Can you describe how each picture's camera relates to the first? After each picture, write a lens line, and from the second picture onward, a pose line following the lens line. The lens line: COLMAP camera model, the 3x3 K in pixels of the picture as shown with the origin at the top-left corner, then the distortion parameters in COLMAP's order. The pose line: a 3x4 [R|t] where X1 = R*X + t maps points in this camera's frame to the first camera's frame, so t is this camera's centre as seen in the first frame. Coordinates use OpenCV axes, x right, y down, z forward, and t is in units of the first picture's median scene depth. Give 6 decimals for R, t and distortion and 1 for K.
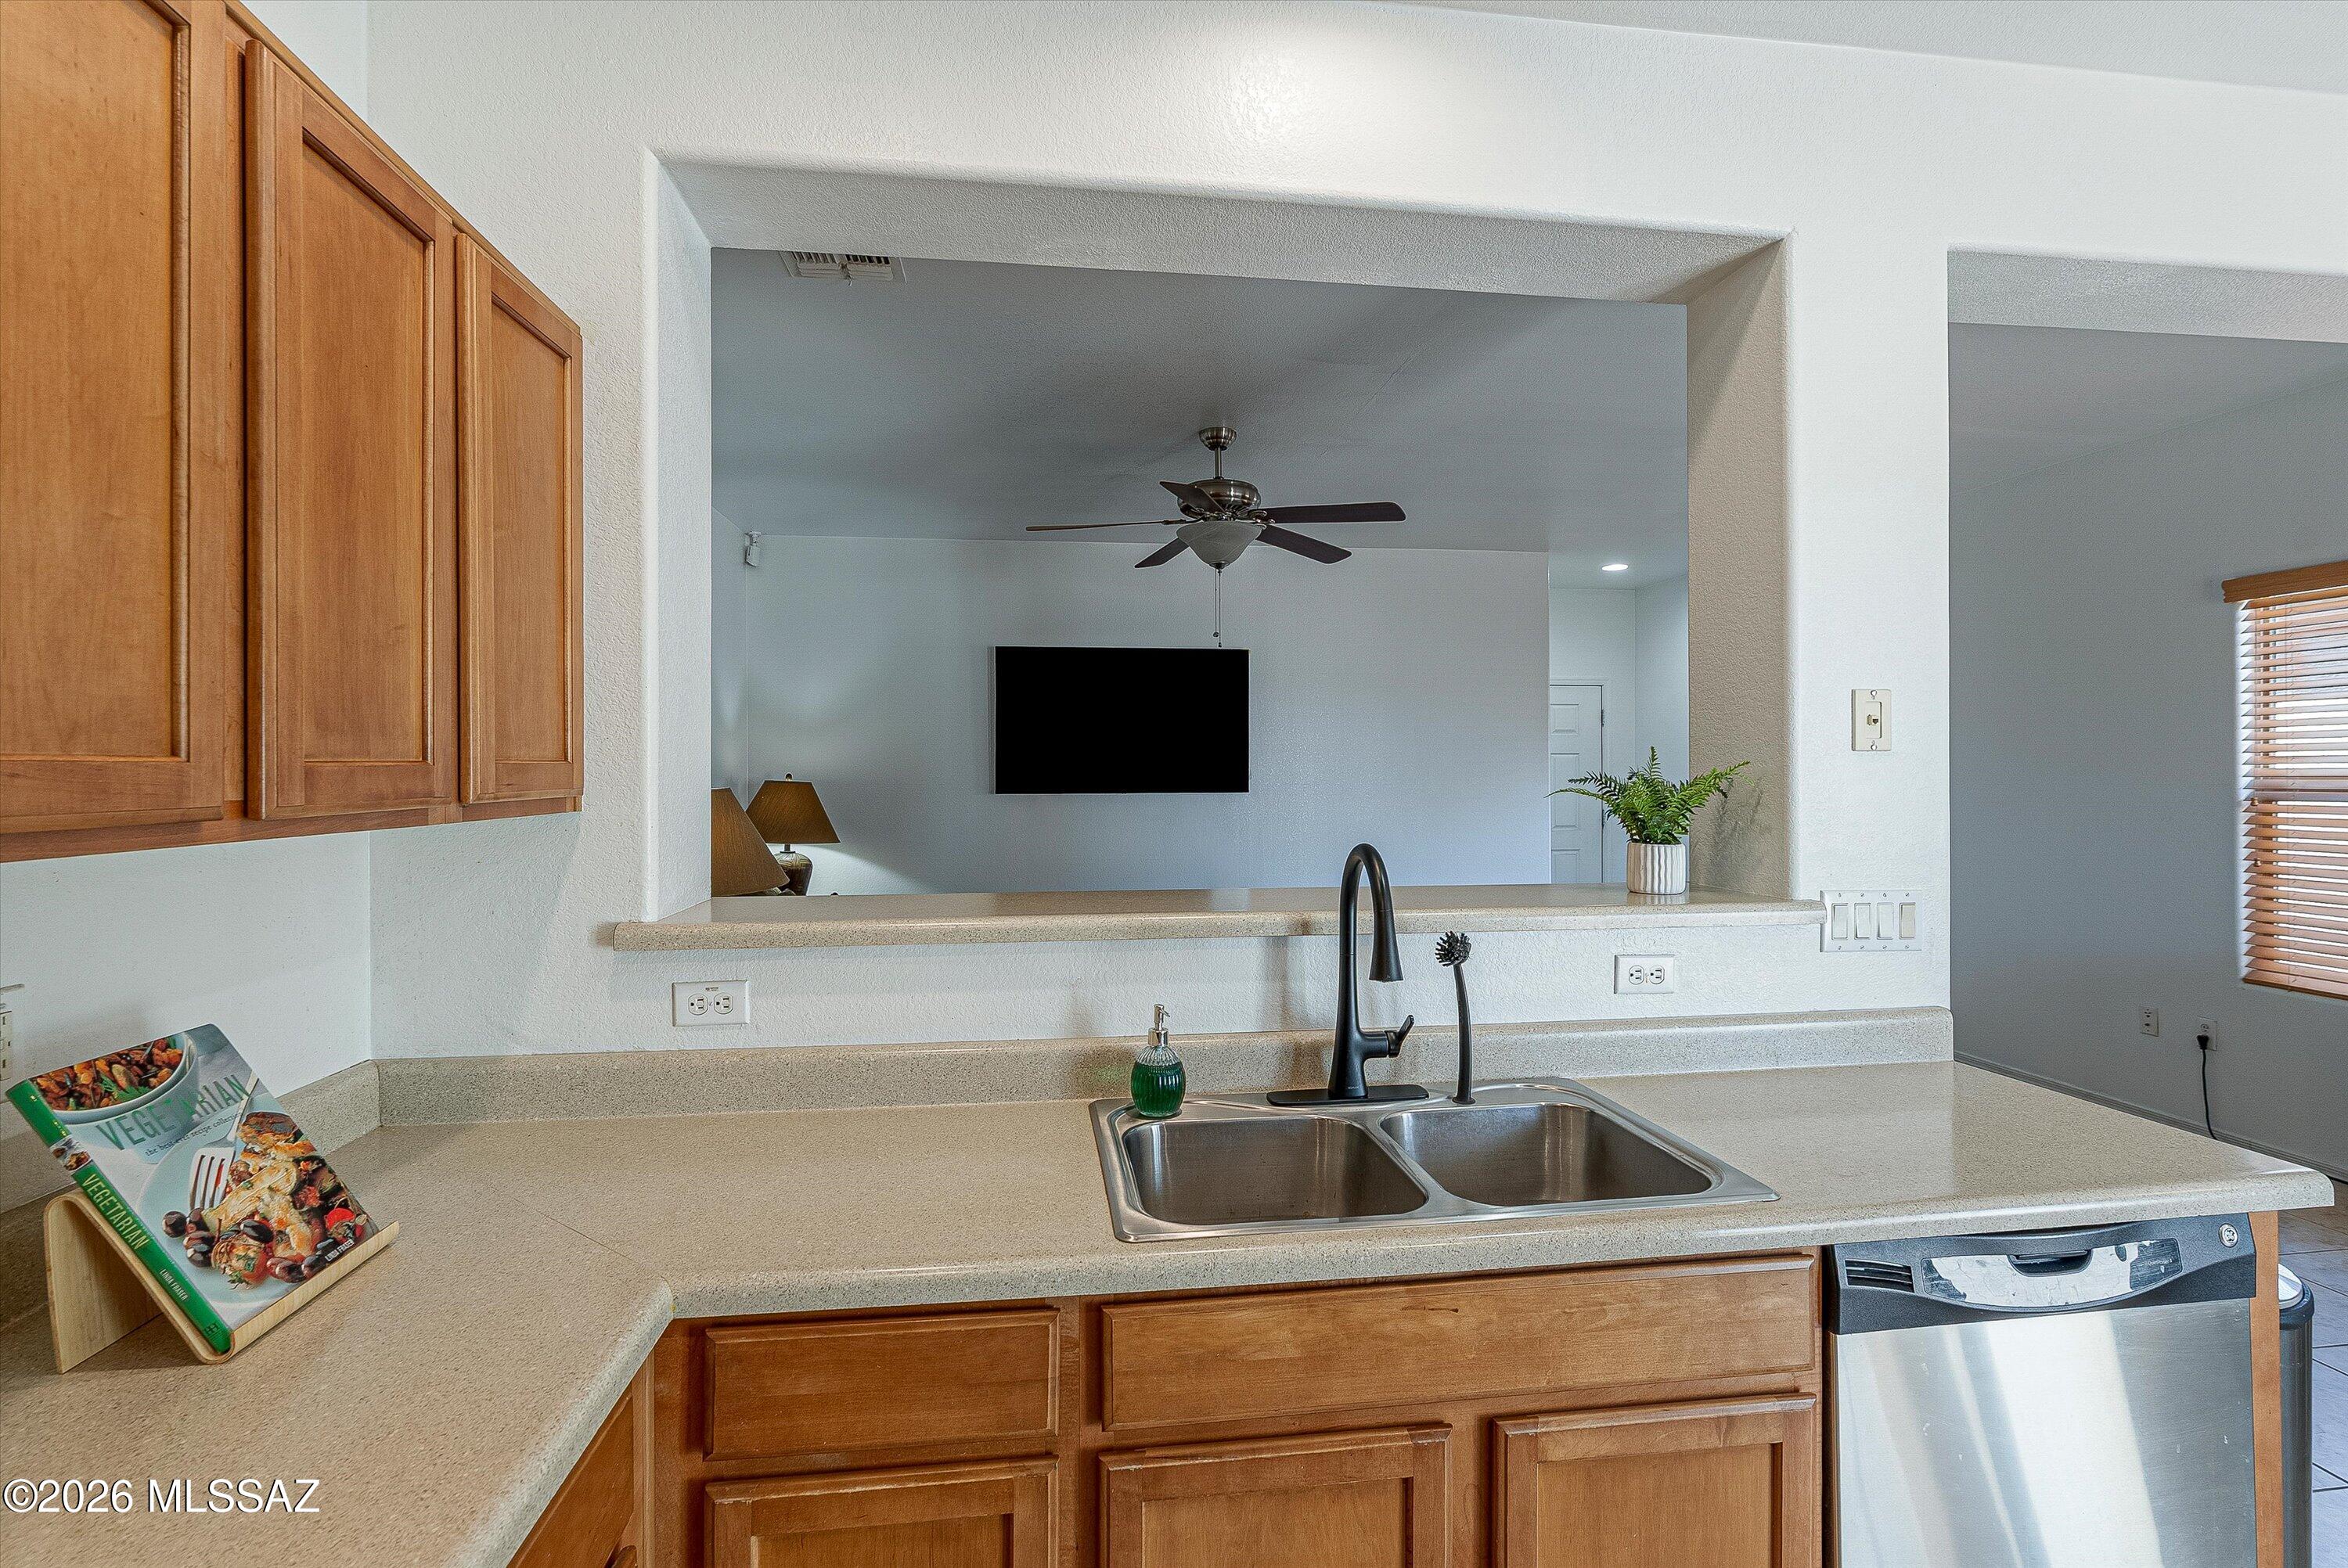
lens RADIAL K [[1072.6, 0, 1170.6], [0, 1072.6, 774.1], [0, 0, 1]] dist [-0.003393, -0.000245]
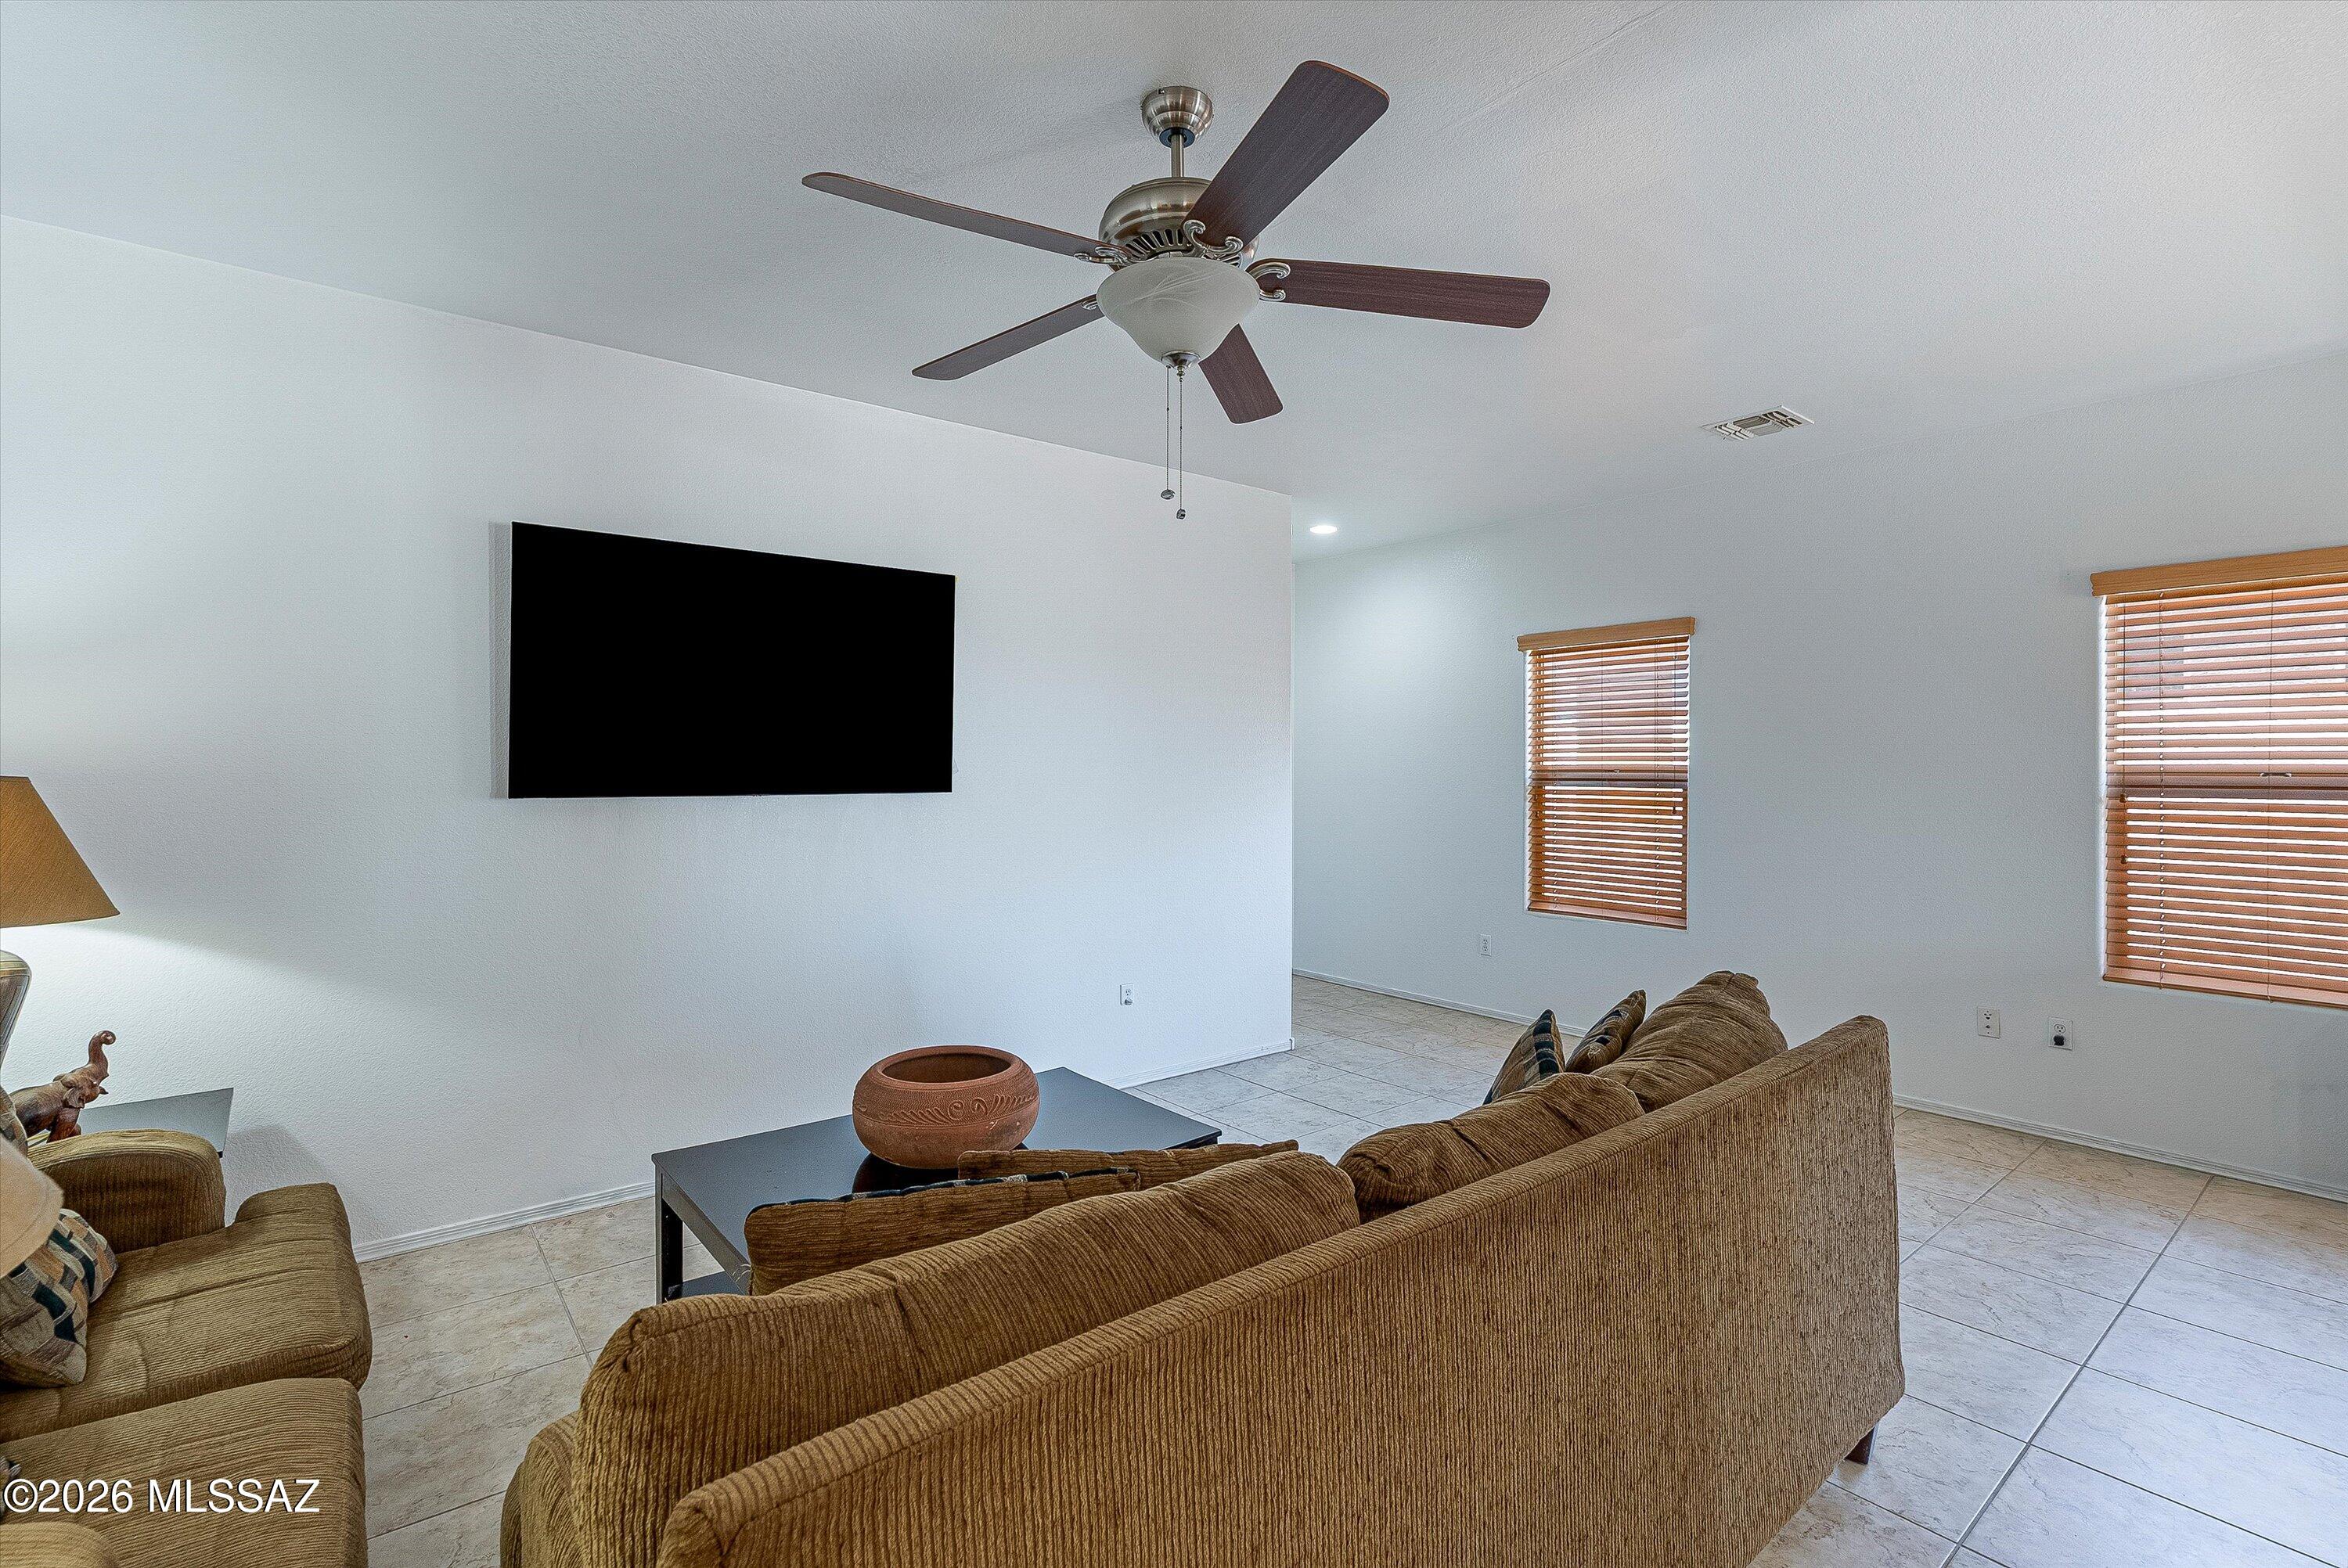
lens RADIAL K [[1072.6, 0, 1184.2], [0, 1072.6, 777.6], [0, 0, 1]] dist [-0.003393, -0.000245]
pose [[0.854322, 0.001823, 0.519741, -0.234332], [-0.005294, 0.999972, 0.005195, 0.005847], [-0.519717, -0.007190, 0.854308, 0.578898]]
